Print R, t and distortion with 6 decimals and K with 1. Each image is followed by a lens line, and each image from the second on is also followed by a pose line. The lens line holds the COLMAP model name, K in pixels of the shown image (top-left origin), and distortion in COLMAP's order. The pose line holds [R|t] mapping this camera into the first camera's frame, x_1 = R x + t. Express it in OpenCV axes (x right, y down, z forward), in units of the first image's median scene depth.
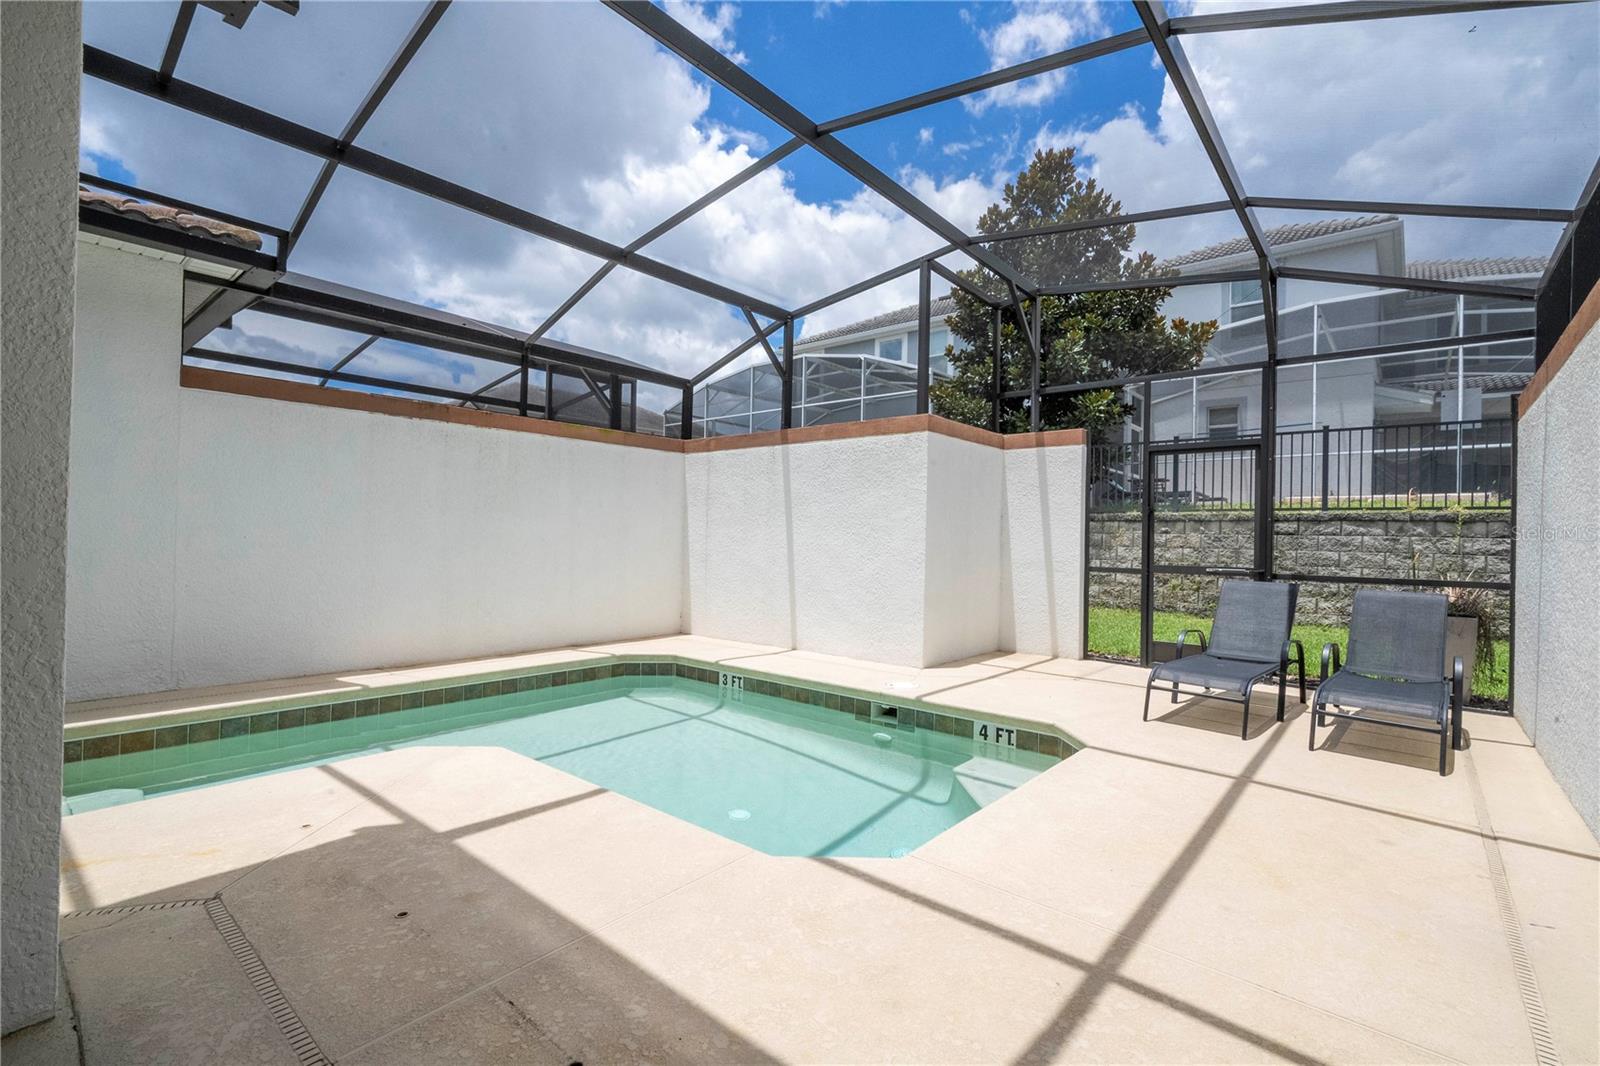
lens RADIAL K [[728.2, 0, 810.0], [0, 728.2, 533.0], [0, 0, 1]] dist [0.003114, 0.000155]
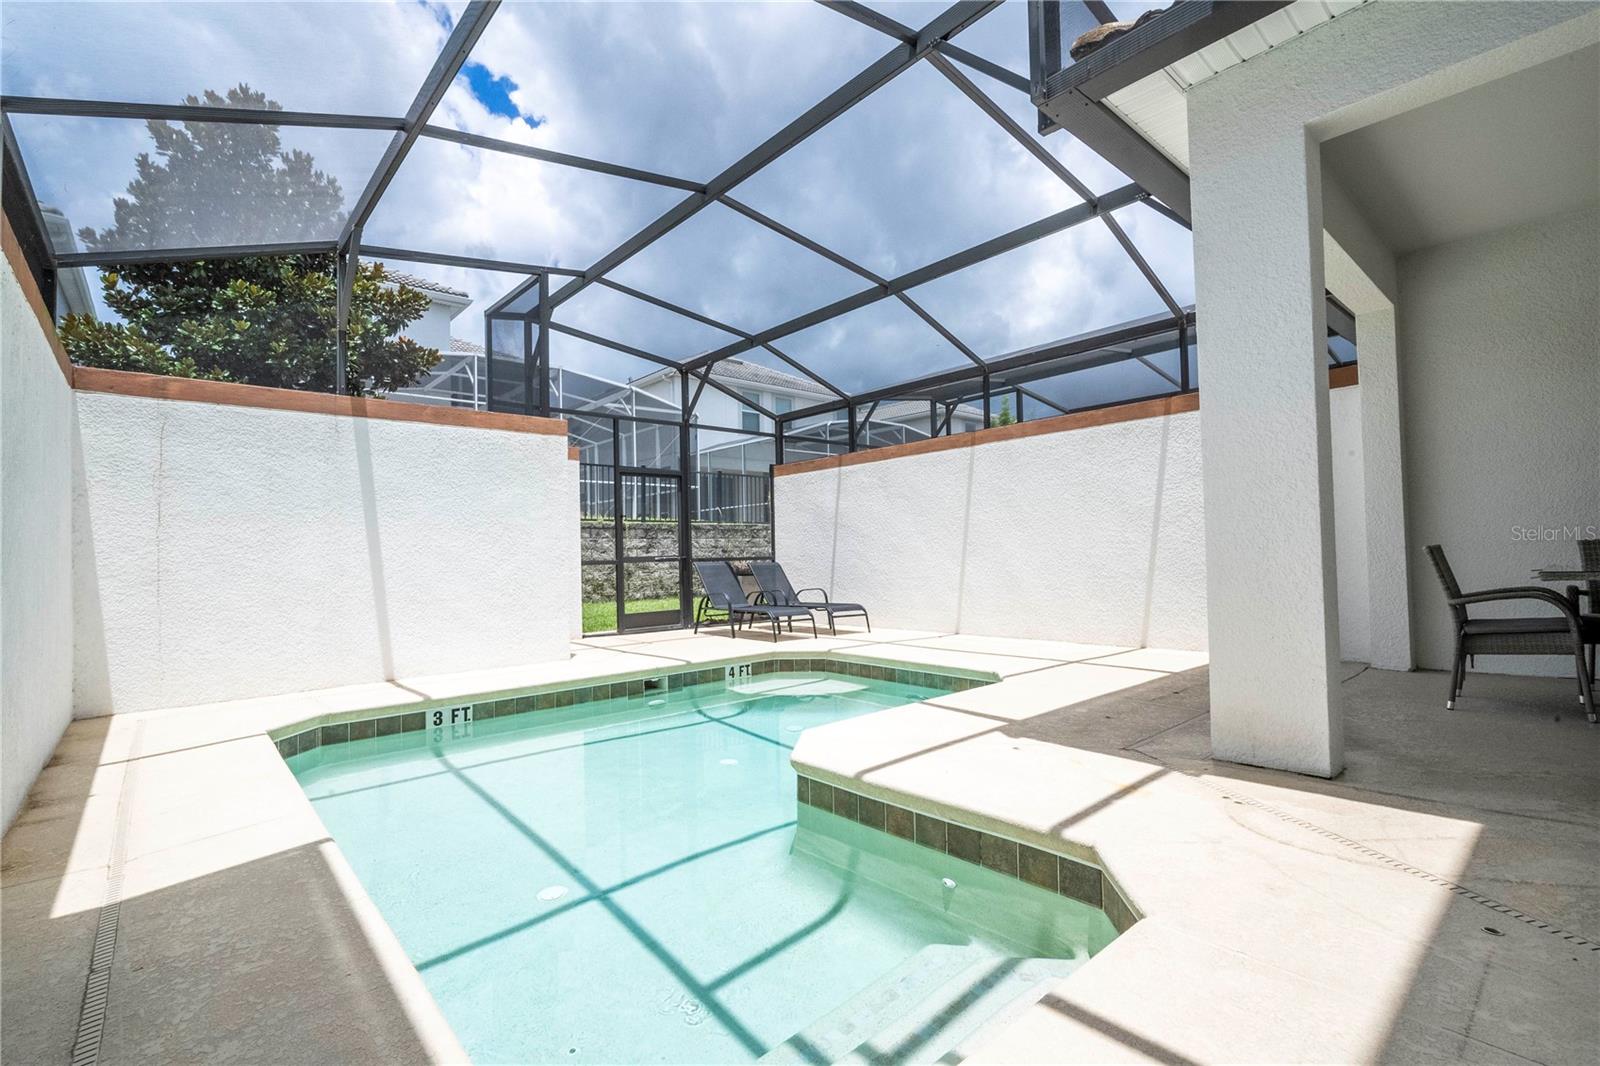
lens RADIAL K [[728.2, 0, 808.0], [0, 728.2, 535.6], [0, 0, 1]] dist [0.003114, 0.000155]
pose [[0.134401, 0.001097, 0.990926, -0.806623], [0.017026, 0.999849, -0.003416, 0.014410], [-0.990781, 0.017330, 0.134362, 0.480394]]
